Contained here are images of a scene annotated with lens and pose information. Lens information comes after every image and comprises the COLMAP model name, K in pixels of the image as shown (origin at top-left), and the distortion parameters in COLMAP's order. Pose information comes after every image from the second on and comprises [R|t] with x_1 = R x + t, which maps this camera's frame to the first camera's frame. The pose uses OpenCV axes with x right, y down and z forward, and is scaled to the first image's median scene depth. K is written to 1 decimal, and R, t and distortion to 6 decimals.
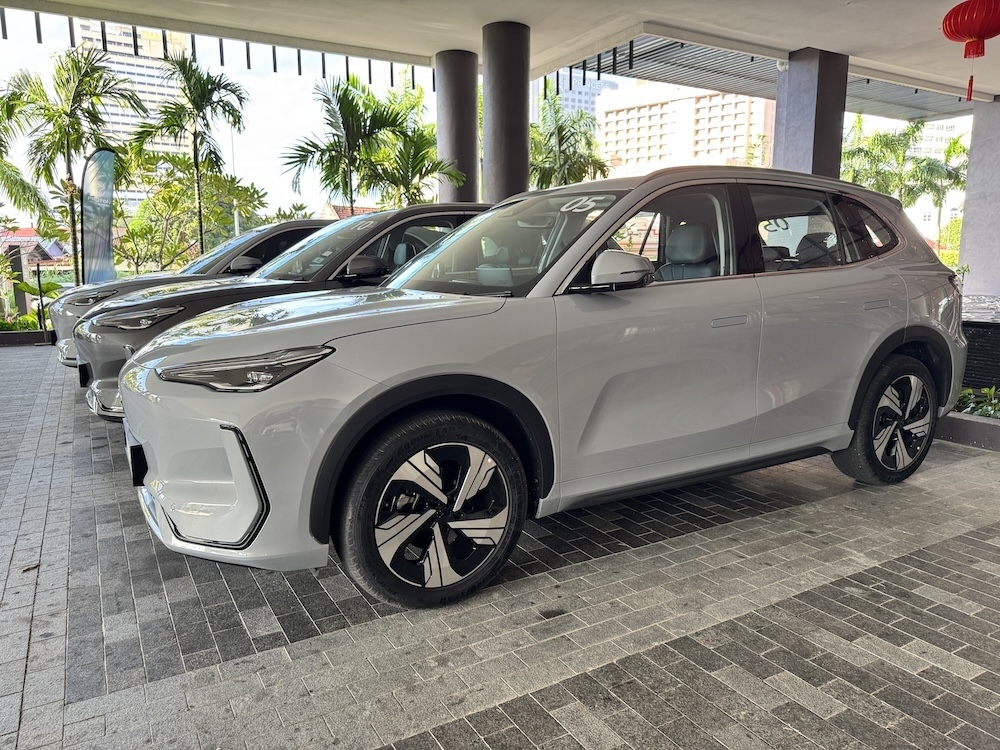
lens RADIAL K [[715.7, 0, 500.0], [0, 715.7, 375.0], [0, 0, 1]] dist [0.030224, -0.038430]
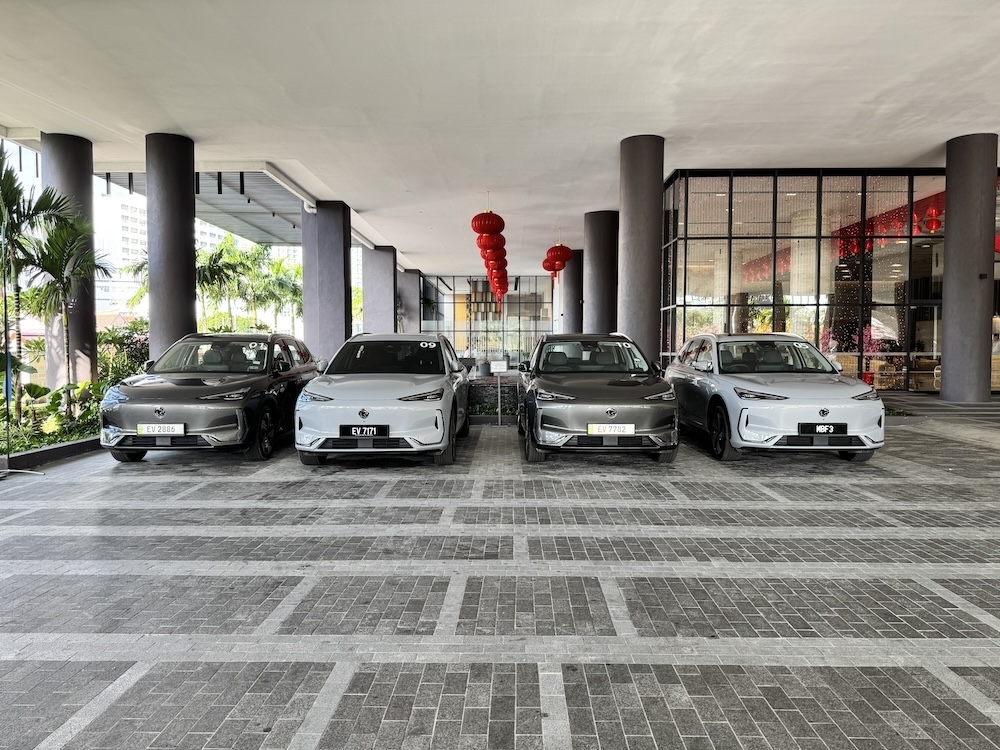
lens RADIAL K [[701.8, 0, 500.0], [0, 701.8, 375.0], [0, 0, 1]] dist [0.117798, -0.140088]
pose [[0.517314, -0.030156, 0.855264, -0.618511], [0.135882, 0.989595, -0.047297, -0.026473], [-0.844939, 0.140683, 0.516030, 0.094257]]
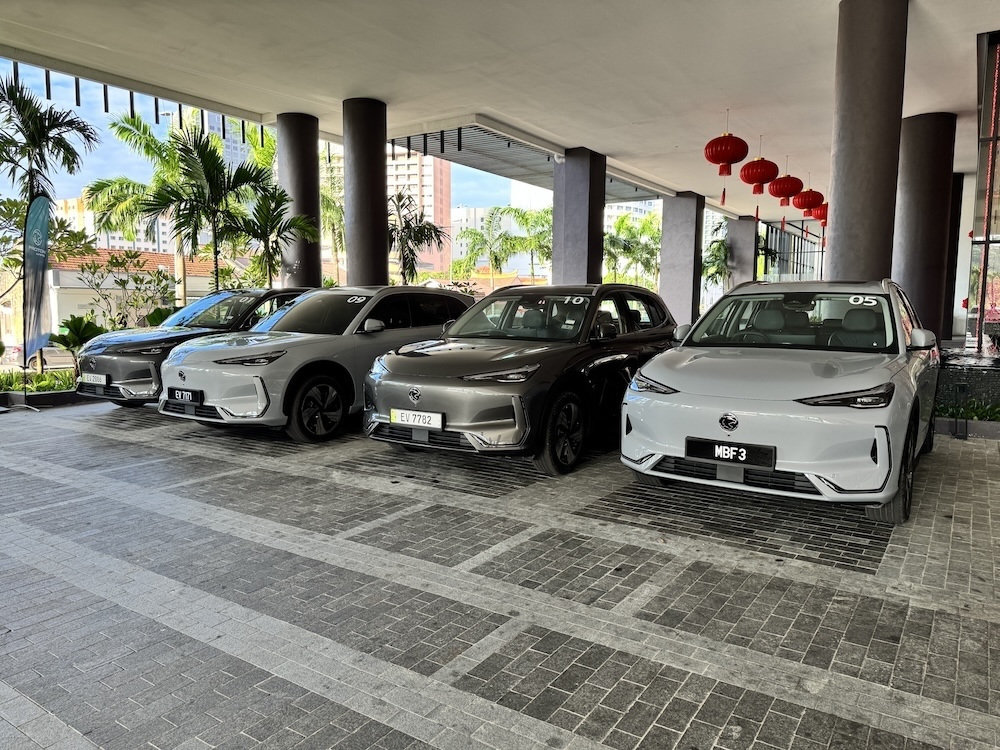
lens RADIAL K [[701.8, 0, 500.0], [0, 701.8, 375.0], [0, 0, 1]] dist [0.117798, -0.140088]
pose [[0.898489, -0.033442, 0.437721, -0.285798], [0.060302, 0.997044, -0.047604, -0.004951], [-0.434835, 0.069167, 0.897850, -0.038714]]
